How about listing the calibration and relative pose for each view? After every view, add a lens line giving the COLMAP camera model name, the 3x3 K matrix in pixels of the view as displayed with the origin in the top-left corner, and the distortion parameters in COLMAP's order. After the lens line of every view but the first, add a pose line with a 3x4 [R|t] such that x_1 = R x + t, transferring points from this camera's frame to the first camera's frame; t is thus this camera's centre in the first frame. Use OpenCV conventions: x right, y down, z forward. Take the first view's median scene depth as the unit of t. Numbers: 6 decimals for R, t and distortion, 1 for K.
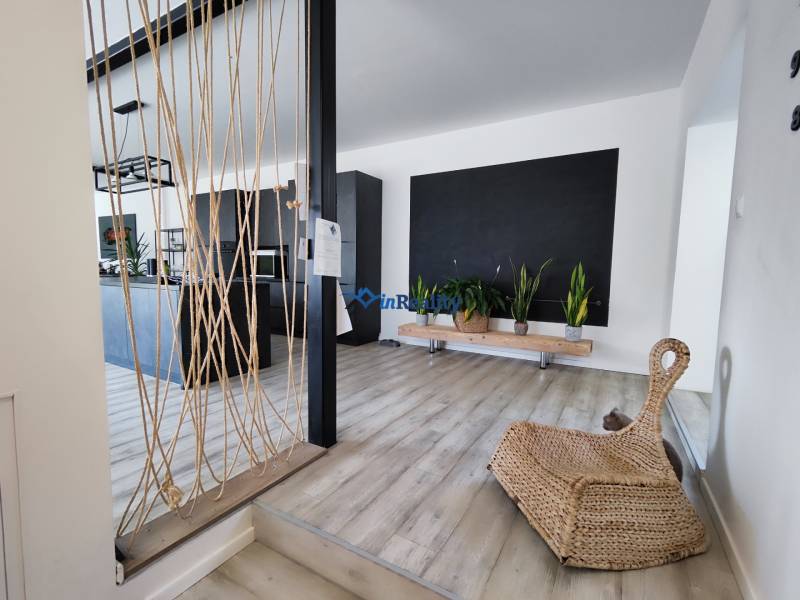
lens RADIAL K [[369.5, 0, 401.7], [0, 369.5, 303.9], [0, 0, 1]] dist [0.009916, -0.001750]
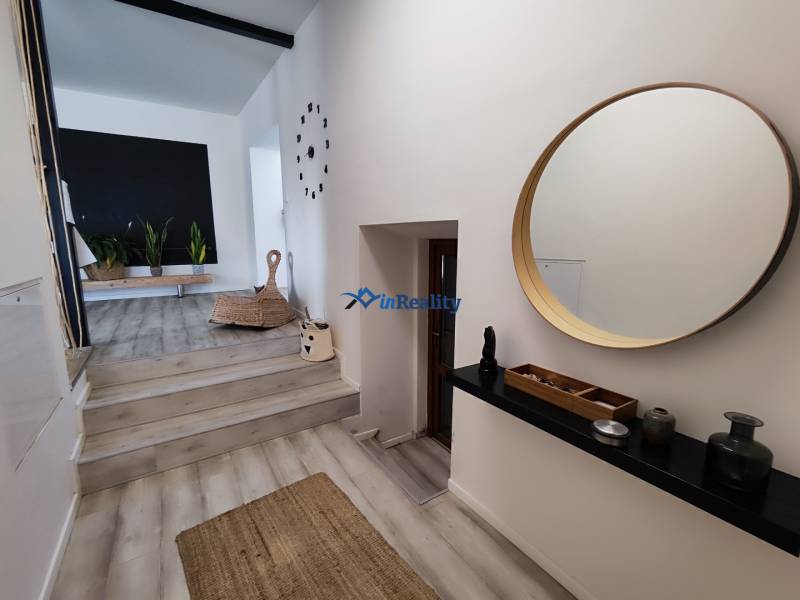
lens RADIAL K [[369.5, 0, 401.7], [0, 369.5, 303.9], [0, 0, 1]] dist [0.009916, -0.001750]
pose [[0.454739, -0.173684, 0.873525, -0.447937], [0.091222, 0.984725, 0.148305, 0.064012], [-0.885941, 0.012244, 0.463637, -0.366843]]
